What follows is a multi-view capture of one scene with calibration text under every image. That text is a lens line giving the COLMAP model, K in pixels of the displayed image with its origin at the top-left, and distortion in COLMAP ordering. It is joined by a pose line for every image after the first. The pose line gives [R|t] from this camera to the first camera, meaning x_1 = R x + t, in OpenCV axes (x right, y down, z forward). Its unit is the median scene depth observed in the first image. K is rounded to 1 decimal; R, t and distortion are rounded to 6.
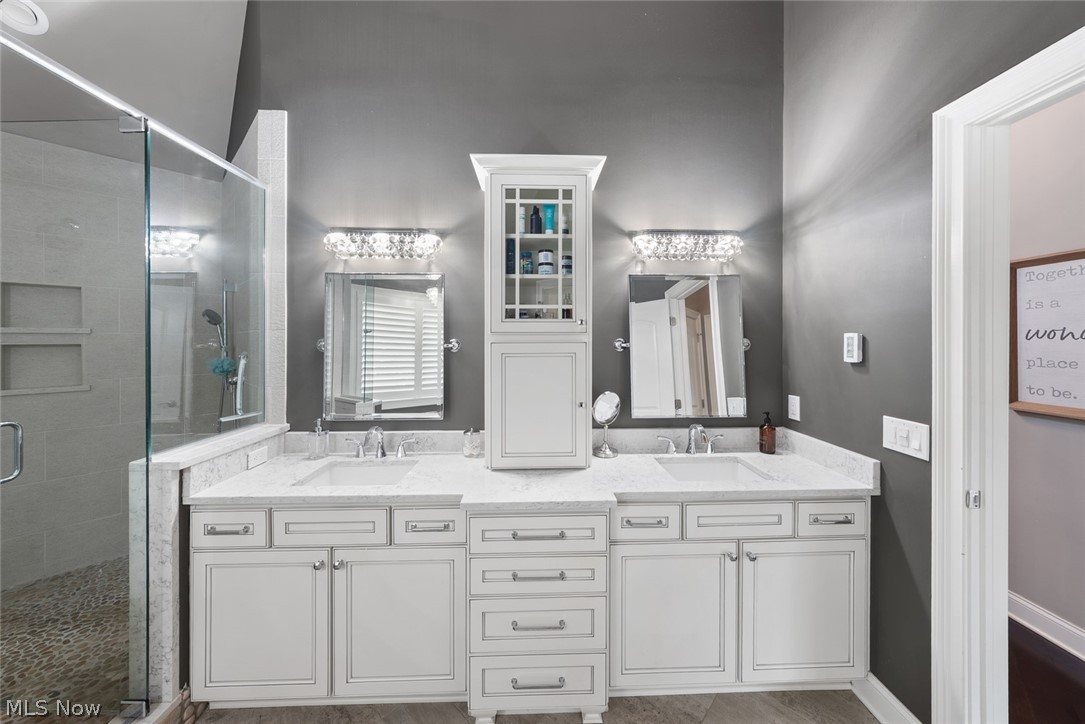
lens RADIAL K [[378.5, 0, 544.3], [0, 378.5, 343.4], [0, 0, 1]] dist [-0.001178, 0.000186]
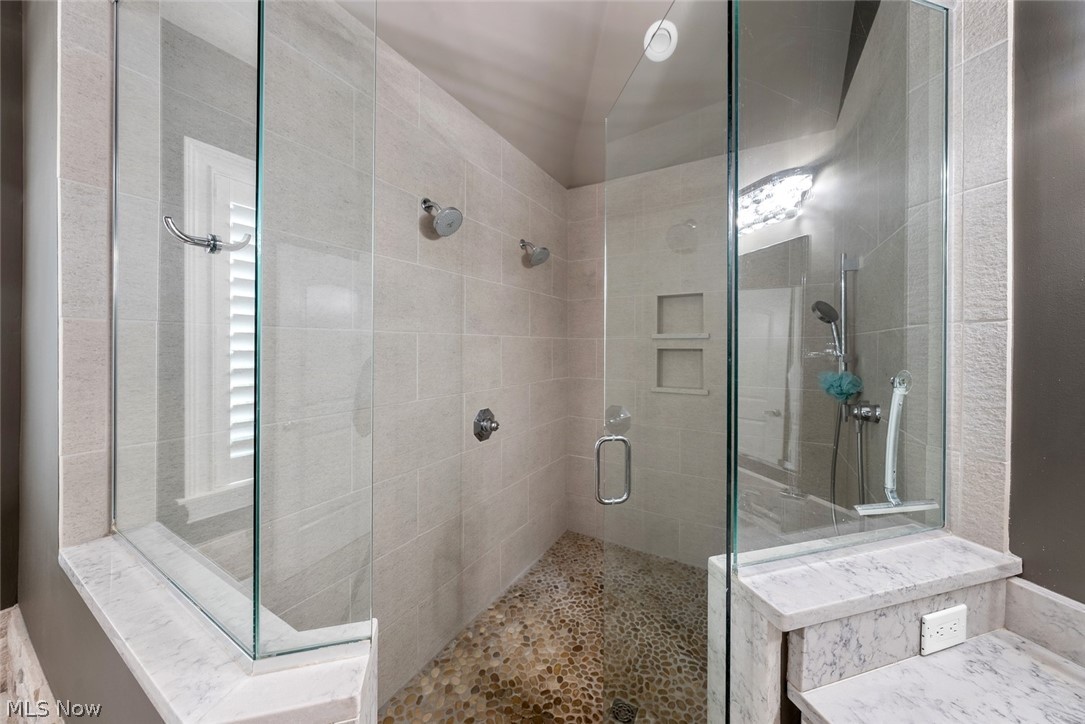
lens RADIAL K [[378.5, 0, 544.3], [0, 378.5, 343.4], [0, 0, 1]] dist [-0.001178, 0.000186]
pose [[0.236222, -0.002634, -0.971696, -0.439658], [-0.011113, 0.999924, -0.005412, -0.003516], [0.971636, 0.012077, 0.236175, 0.454857]]
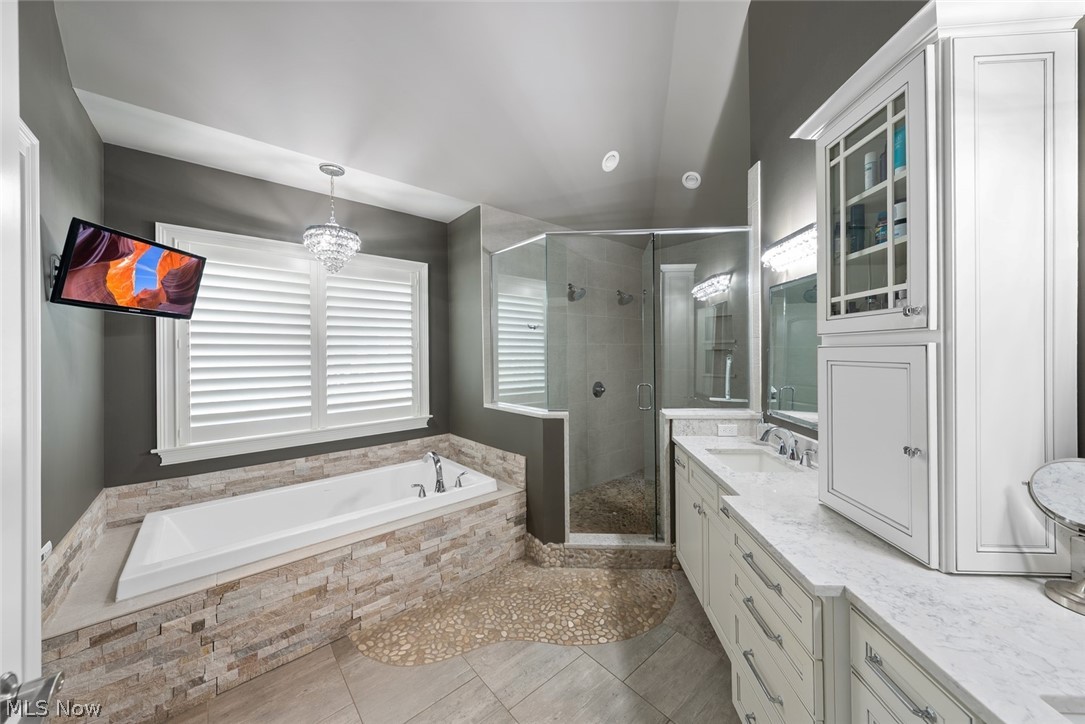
lens RADIAL K [[374.9, 0, 543.1], [0, 374.9, 353.1], [0, 0, 1]] dist [-0.001541, -0.000059]
pose [[-0.092321, 0.008580, -0.995692, 0.647601], [0.003716, 0.999959, 0.008272, 0.002543], [0.995722, -0.002936, -0.092349, 0.431898]]
